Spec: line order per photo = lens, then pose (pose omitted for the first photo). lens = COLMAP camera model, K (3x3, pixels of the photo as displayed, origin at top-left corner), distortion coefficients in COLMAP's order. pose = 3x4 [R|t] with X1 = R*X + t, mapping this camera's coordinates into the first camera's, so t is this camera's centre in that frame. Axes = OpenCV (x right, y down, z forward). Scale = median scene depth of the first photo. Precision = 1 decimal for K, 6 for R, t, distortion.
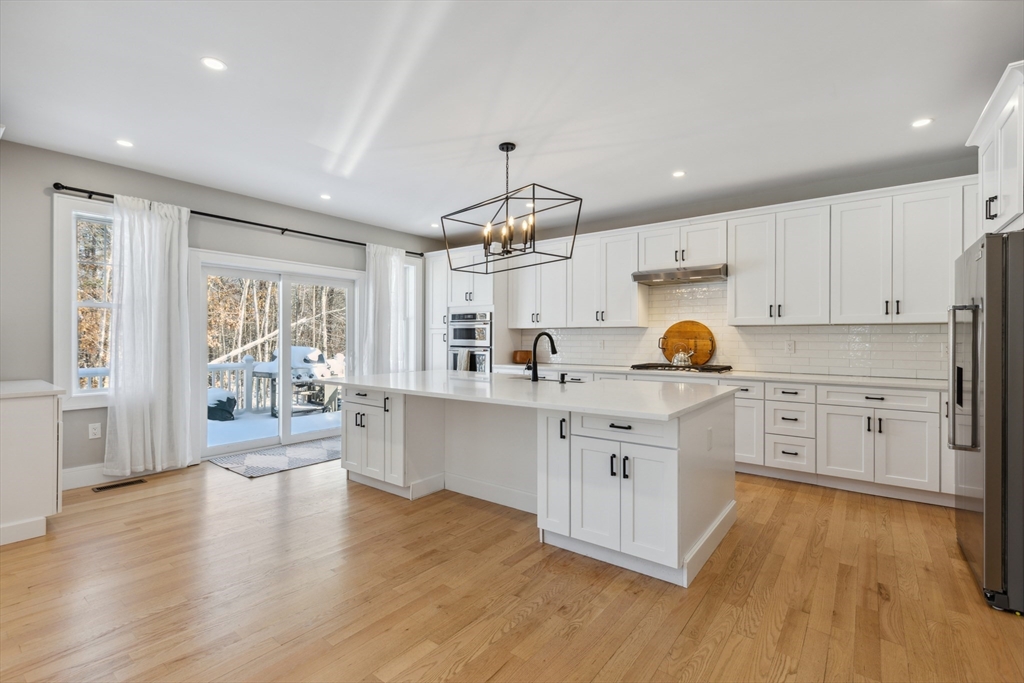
lens RADIAL K [[461.7, 0, 509.9], [0, 461.7, 342.5], [0, 0, 1]] dist [0.002576, 0.000790]
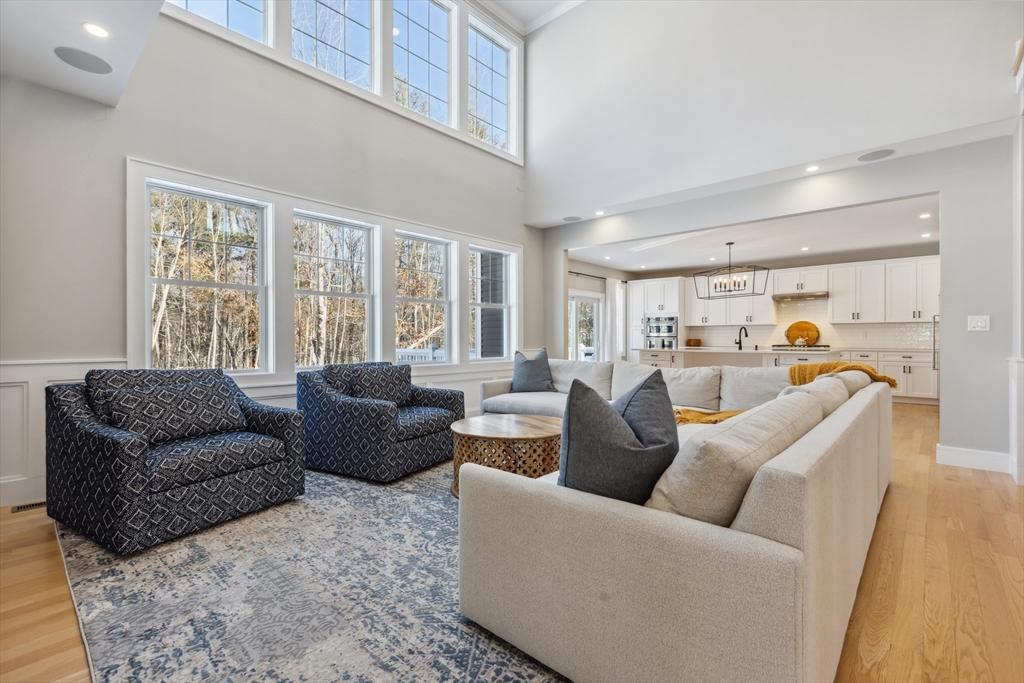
lens RADIAL K [[461.7, 0, 509.9], [0, 461.7, 342.5], [0, 0, 1]] dist [0.002576, 0.000790]
pose [[0.996262, 0.000970, -0.086373, -0.667223], [-0.001230, 0.999995, -0.002963, 0.048333], [0.086370, 0.003058, 0.996258, -1.006593]]
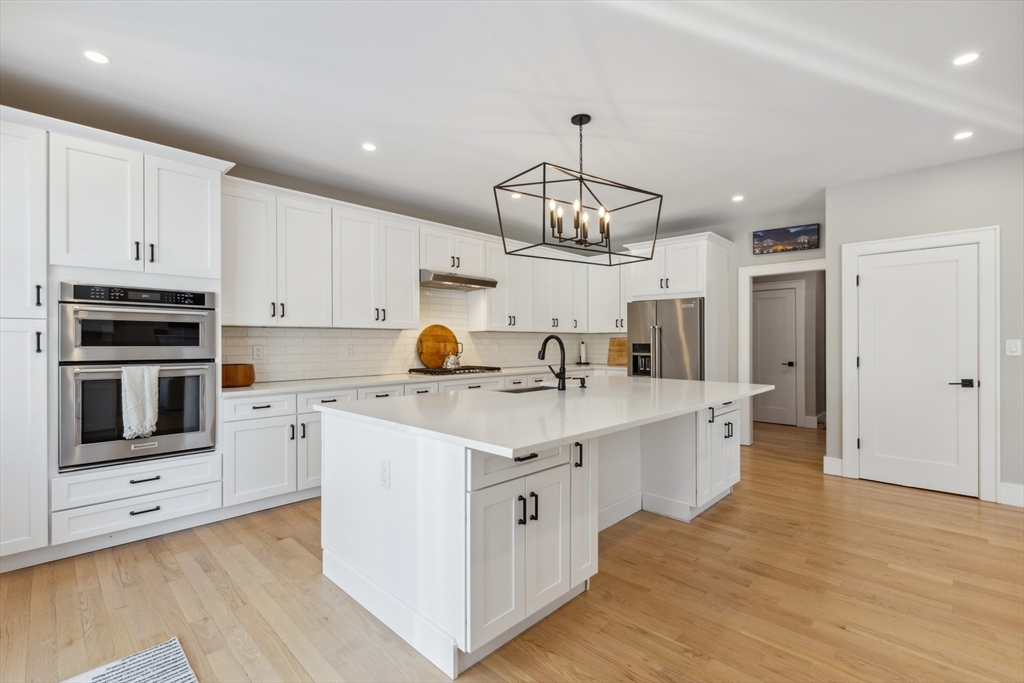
lens RADIAL K [[461.7, 0, 509.9], [0, 461.7, 342.5], [0, 0, 1]] dist [0.002576, 0.000790]
pose [[0.115259, -0.003235, 0.993330, -0.670019], [0.011385, 0.999933, 0.001935, -0.008876], [-0.993270, 0.011086, 0.115288, 0.789538]]
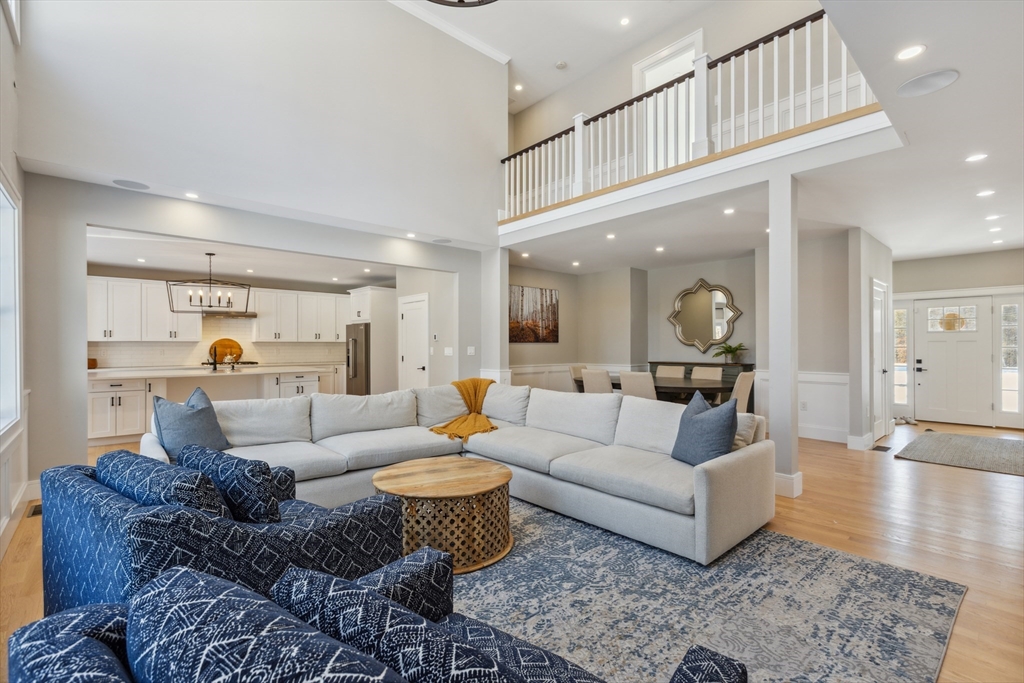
lens RADIAL K [[461.2, 0, 510.9], [0, 461.2, 347.7], [0, 0, 1]] dist [0.000016, -0.000410]
pose [[0.184859, -0.005103, 0.982752, -1.333265], [0.011862, 0.999925, 0.002961, -0.002932], [-0.982694, 0.011110, 0.184905, -0.509075]]
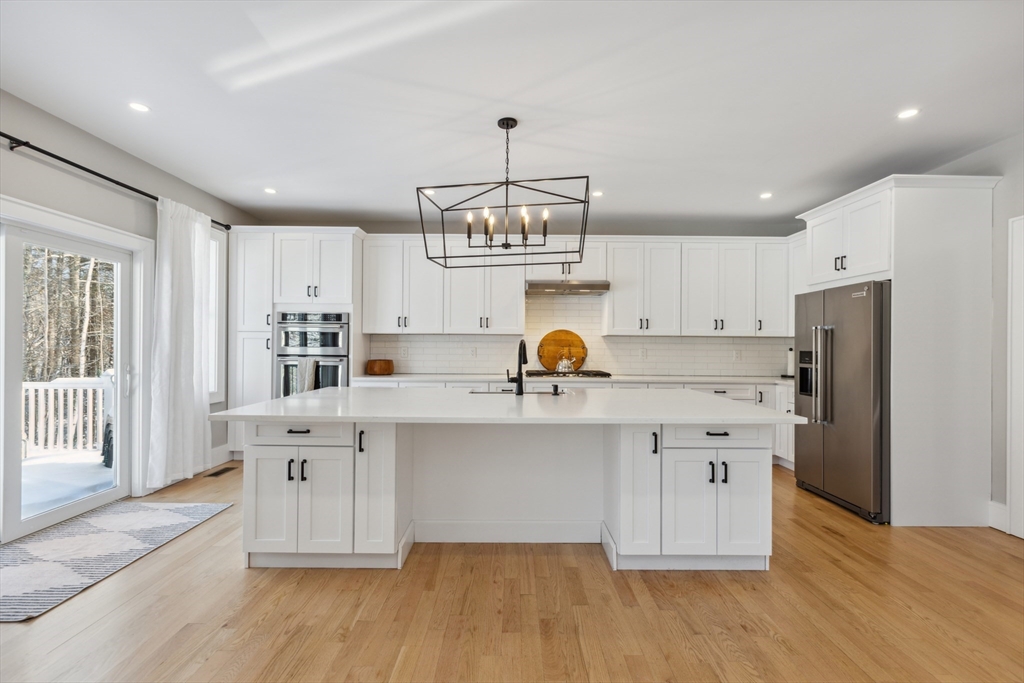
lens RADIAL K [[461.7, 0, 509.9], [0, 461.7, 342.5], [0, 0, 1]] dist [0.002576, 0.000790]
pose [[0.792975, 0.007928, 0.609203, -0.399442], [-0.000219, 0.999919, -0.012728, -0.004359], [-0.609254, 0.009960, 0.792912, 0.240913]]
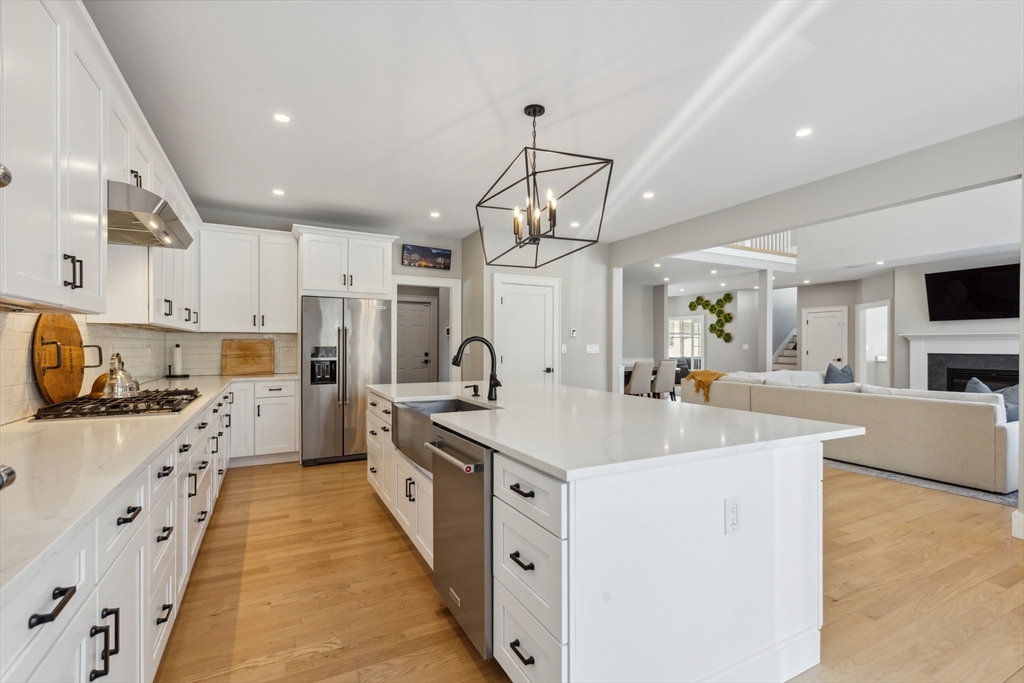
lens RADIAL K [[461.7, 0, 509.9], [0, 461.7, 342.5], [0, 0, 1]] dist [0.002576, 0.000790]
pose [[-0.908354, -0.001430, 0.418199, -0.236339], [0.000042, 0.999994, 0.003509, -0.012677], [-0.418202, 0.003205, -0.908349, 1.342090]]
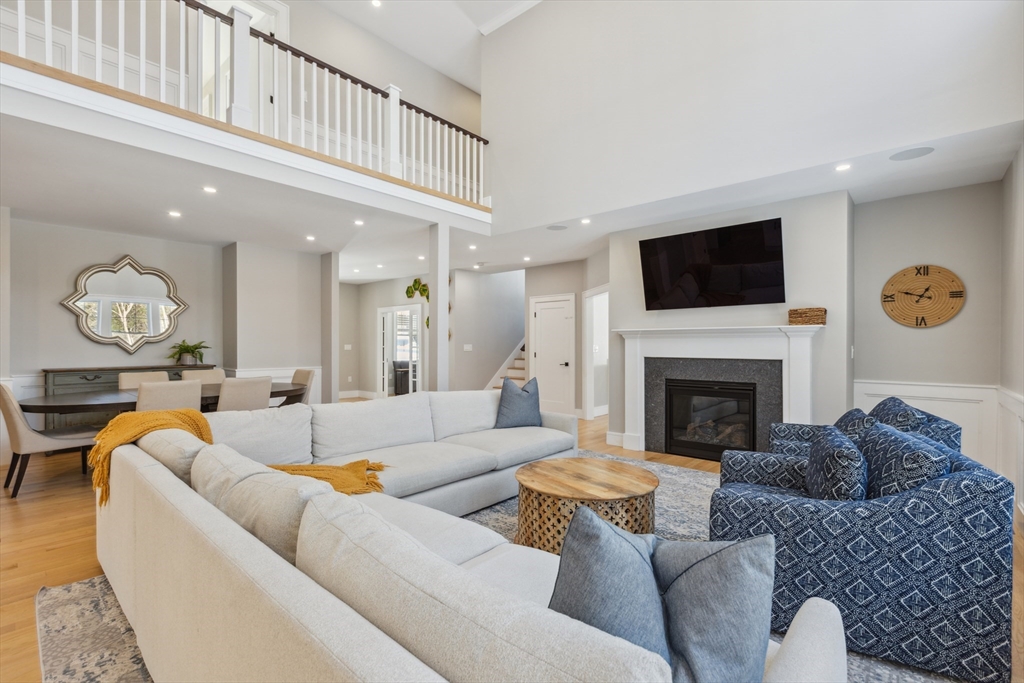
lens RADIAL K [[461.7, 0, 509.9], [0, 461.7, 342.5], [0, 0, 1]] dist [0.002576, 0.000790]
pose [[-0.997676, -0.000489, 0.068132, -0.665559], [-0.000127, 0.999986, 0.005316, -0.009664], [-0.068134, 0.005295, -0.997662, 0.332803]]
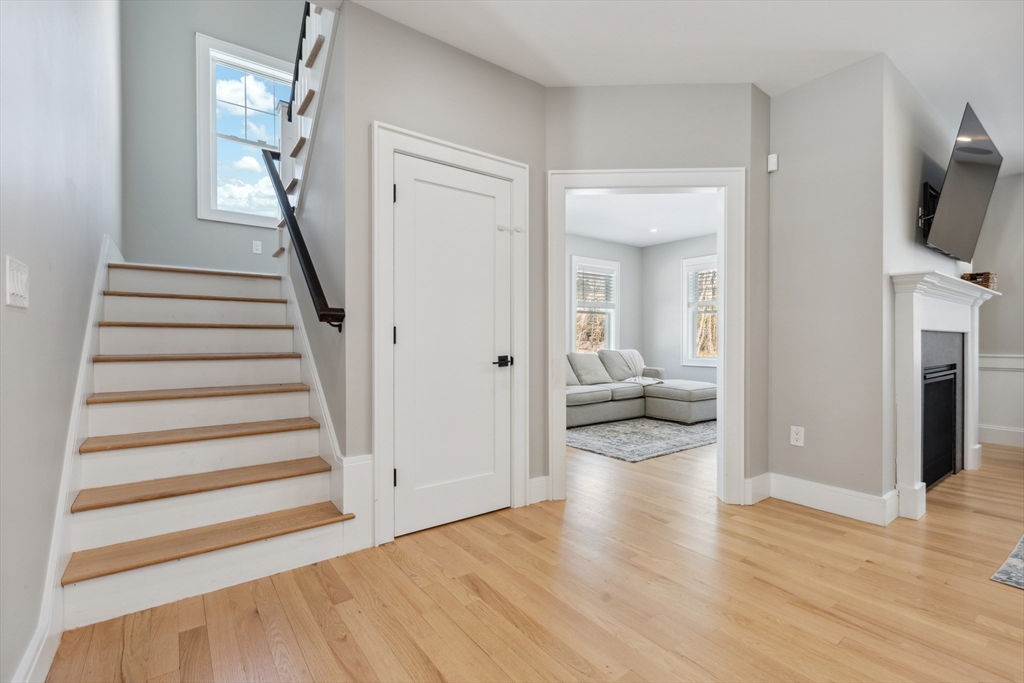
lens RADIAL K [[463.0, 0, 512.6], [0, 463.0, 343.7], [0, 0, 1]] dist [0.001866, 0.000047]
pose [[-0.267599, 0.004380, -0.963520, -0.174387], [-0.012817, 0.999885, 0.008106, 0.053072], [0.963445, 0.014519, -0.267512, -1.240634]]
